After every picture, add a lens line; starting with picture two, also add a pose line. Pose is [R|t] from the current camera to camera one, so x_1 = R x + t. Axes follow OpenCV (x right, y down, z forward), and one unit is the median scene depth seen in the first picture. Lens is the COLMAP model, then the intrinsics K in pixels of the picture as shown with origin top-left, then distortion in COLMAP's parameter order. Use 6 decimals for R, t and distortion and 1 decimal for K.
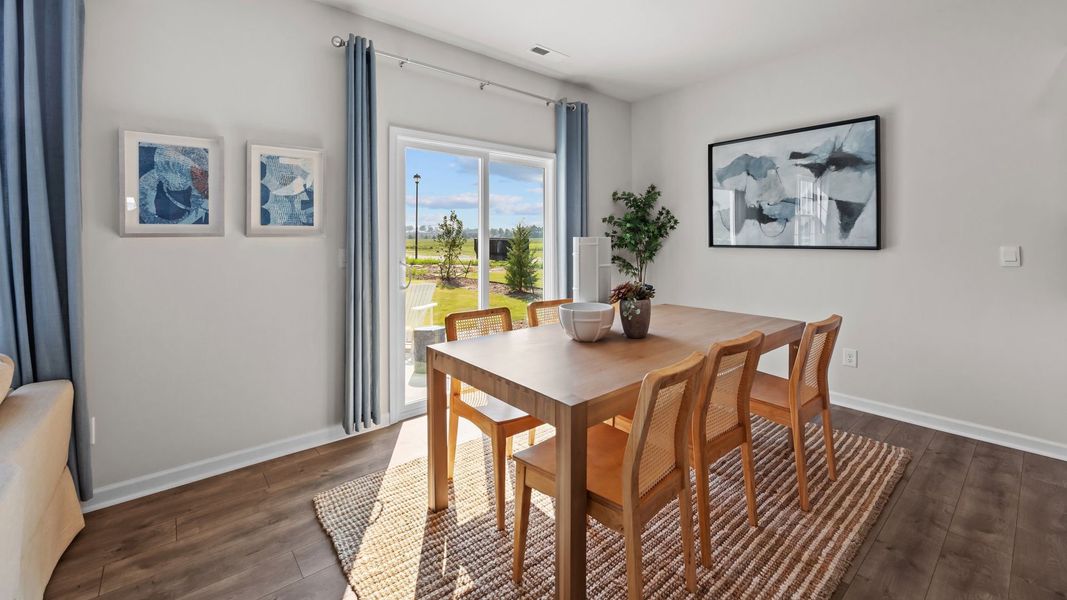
lens RADIAL K [[442.2, 0, 535.6], [0, 442.2, 238.2], [0, 0, 1]] dist [0.007443, 0.000348]
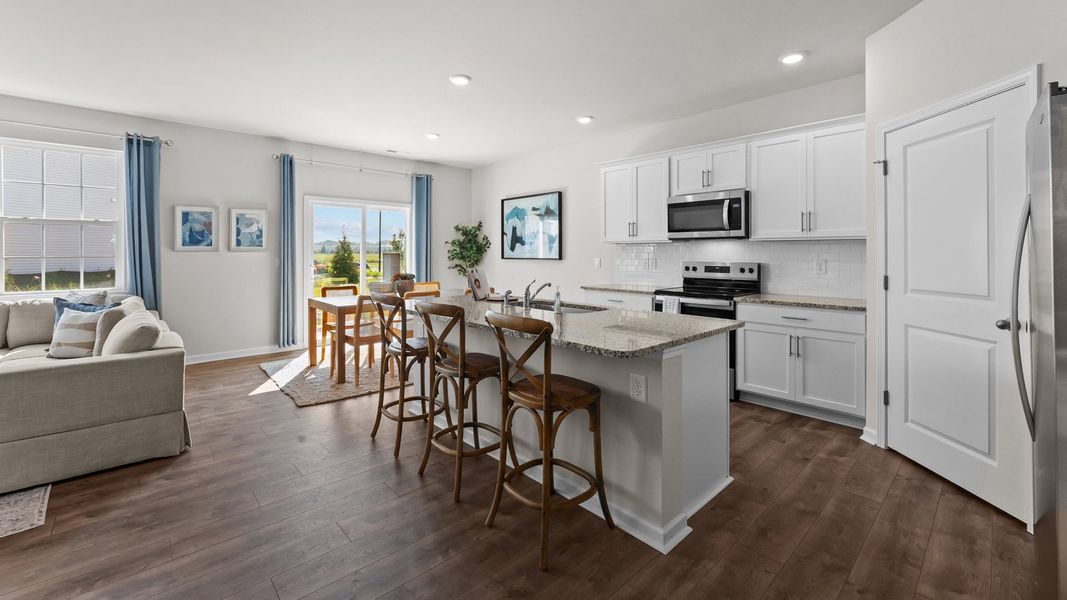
lens RADIAL K [[434.2, 0, 526.8], [0, 434.2, 254.7], [0, 0, 1]] dist [0.004552, -0.000160]
pose [[0.999578, 0.004271, 0.028722, 0.566290], [-0.004363, 0.999986, 0.003149, -0.002410], [-0.028708, -0.003273, 0.999582, -0.894404]]
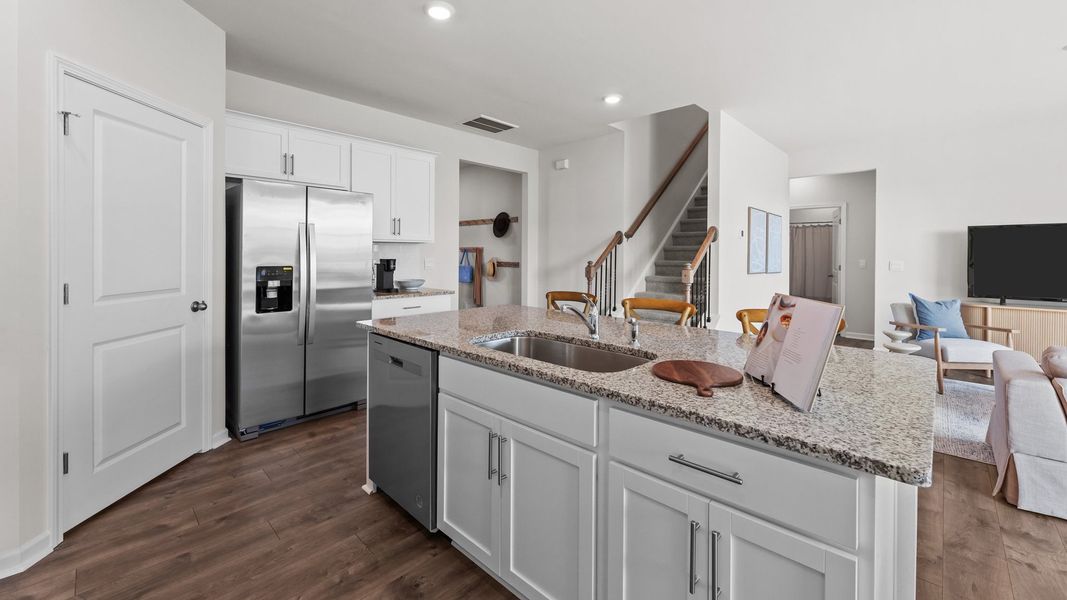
lens RADIAL K [[426.4, 0, 528.8], [0, 426.4, 254.2], [0, 0, 1]] dist [0.001442, 0.000888]
pose [[-0.996193, -0.002685, -0.087136, 0.737144], [-0.002741, 0.999996, 0.000530, -0.003203], [0.087134, 0.000767, -0.996196, 0.611837]]
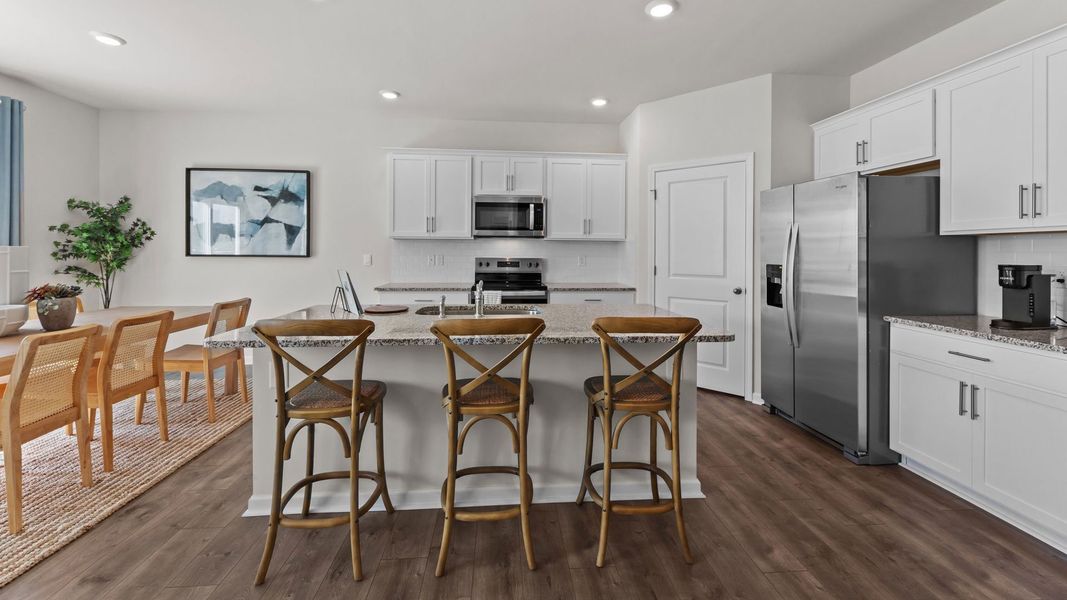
lens RADIAL K [[426.4, 0, 531.4], [0, 426.4, 251.2], [0, 0, 1]] dist [0.001442, 0.000888]
pose [[0.593959, 0.005889, 0.804474, 0.038085], [-0.009121, 0.999958, -0.000585, -0.001172], [-0.804443, -0.006990, 0.593988, -0.503762]]
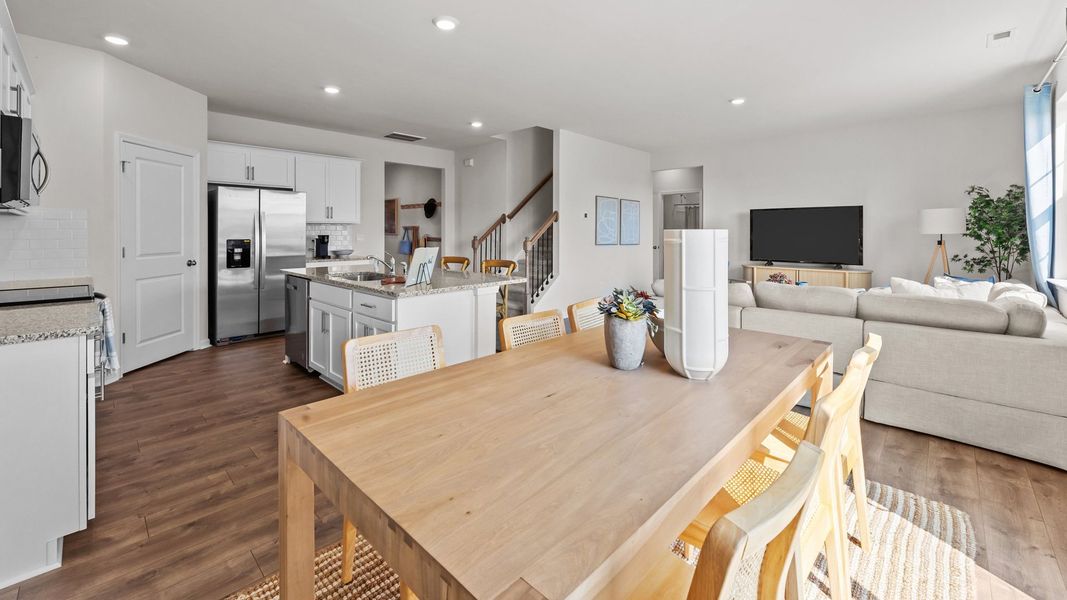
lens RADIAL K [[434.2, 0, 529.1], [0, 434.2, 231.1], [0, 0, 1]] dist [0.004552, -0.000160]
pose [[-0.996015, 0.002639, -0.089142, 0.326715], [0.002702, 0.999996, -0.000588, -0.000624], [0.089140, -0.000827, -0.996019, 1.251165]]
